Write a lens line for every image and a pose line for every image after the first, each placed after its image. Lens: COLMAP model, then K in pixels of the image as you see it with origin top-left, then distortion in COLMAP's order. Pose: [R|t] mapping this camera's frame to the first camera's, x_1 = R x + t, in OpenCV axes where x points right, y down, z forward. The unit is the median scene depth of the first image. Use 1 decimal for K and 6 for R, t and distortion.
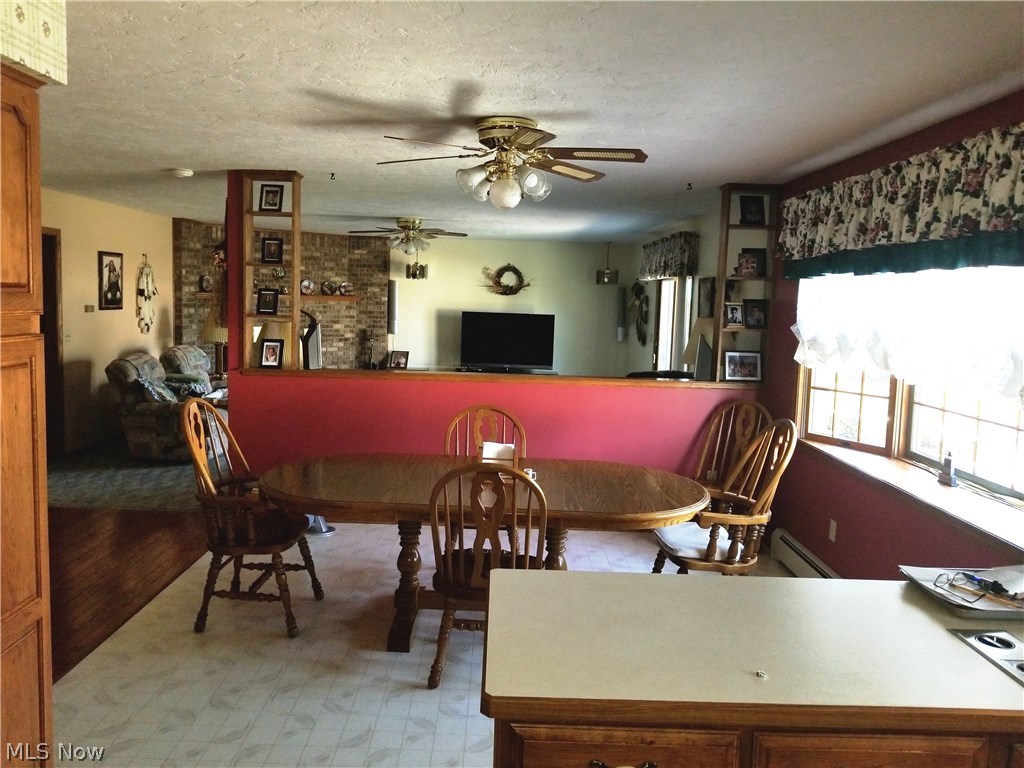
lens RADIAL K [[817.8, 0, 512.0], [0, 817.8, 384.0], [0, 0, 1]] dist [0.001614, -0.000140]
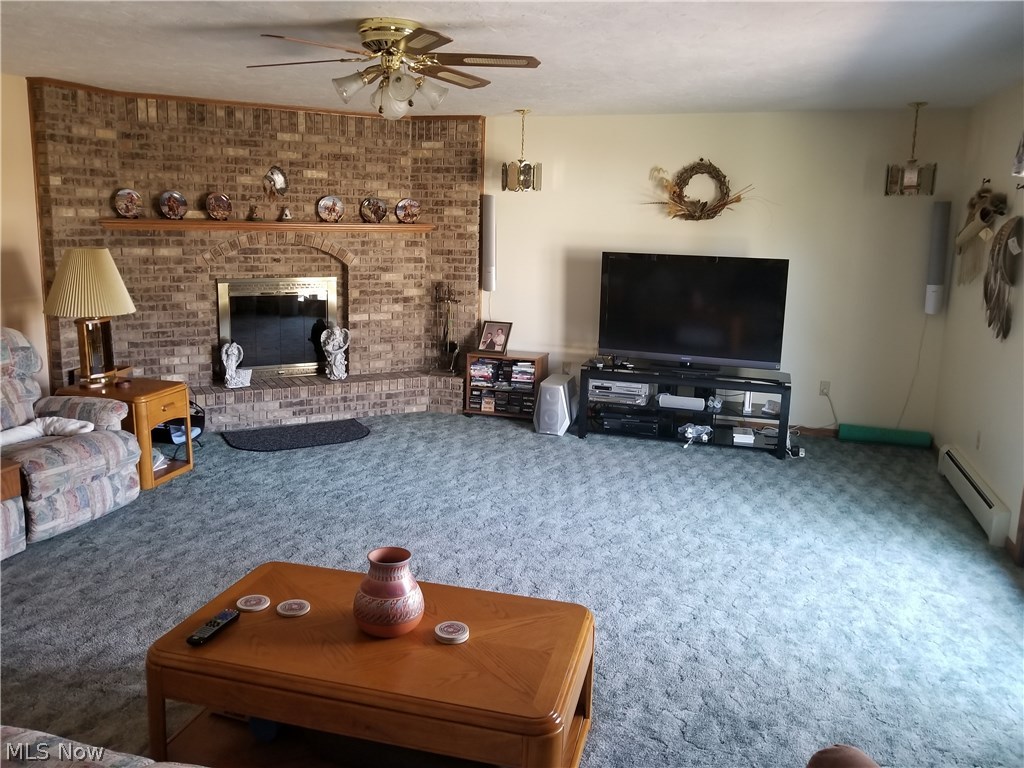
lens RADIAL K [[805.3, 0, 510.6], [0, 805.3, 364.6], [0, 0, 1]] dist [-0.000956, -0.001665]
pose [[0.951872, 0.046171, -0.302999, 0.042319], [-0.026338, 0.997254, 0.069221, -0.049864], [0.305362, -0.057910, 0.950474, 0.477319]]
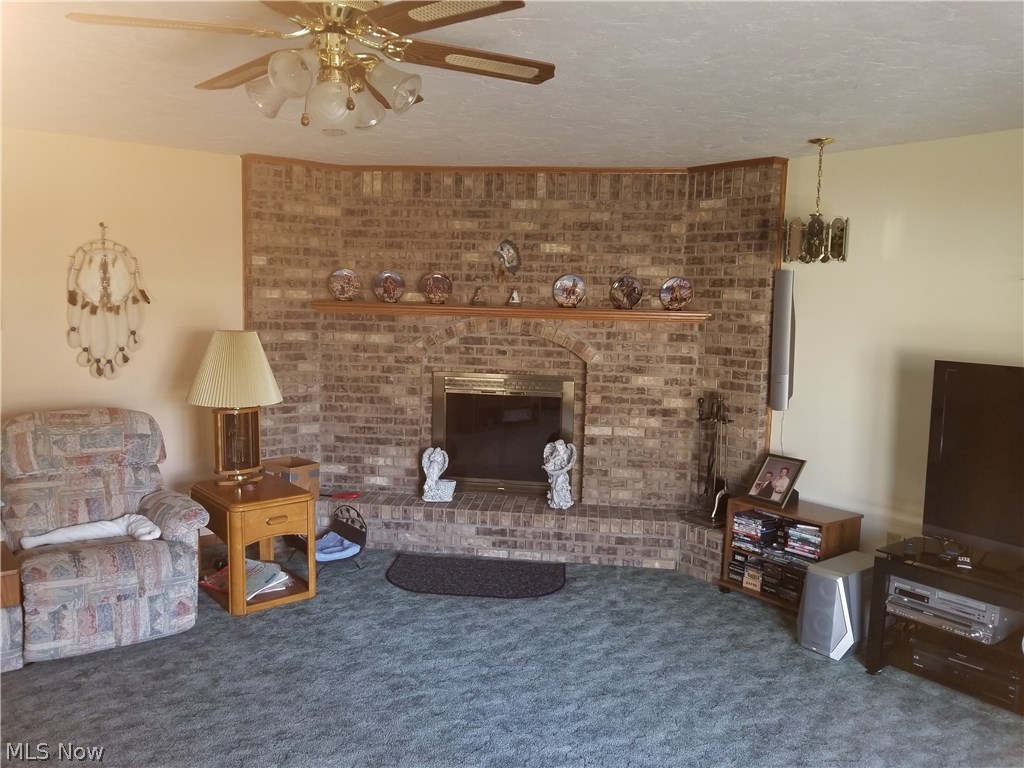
lens RADIAL K [[805.7, 0, 510.6], [0, 805.7, 380.5], [0, 0, 1]] dist [-0.002516, -0.011544]
pose [[0.597991, 0.067687, -0.798640, 0.083682], [-0.094627, 0.995421, 0.013511, -0.068969], [0.795898, 0.067493, 0.601658, 0.680364]]
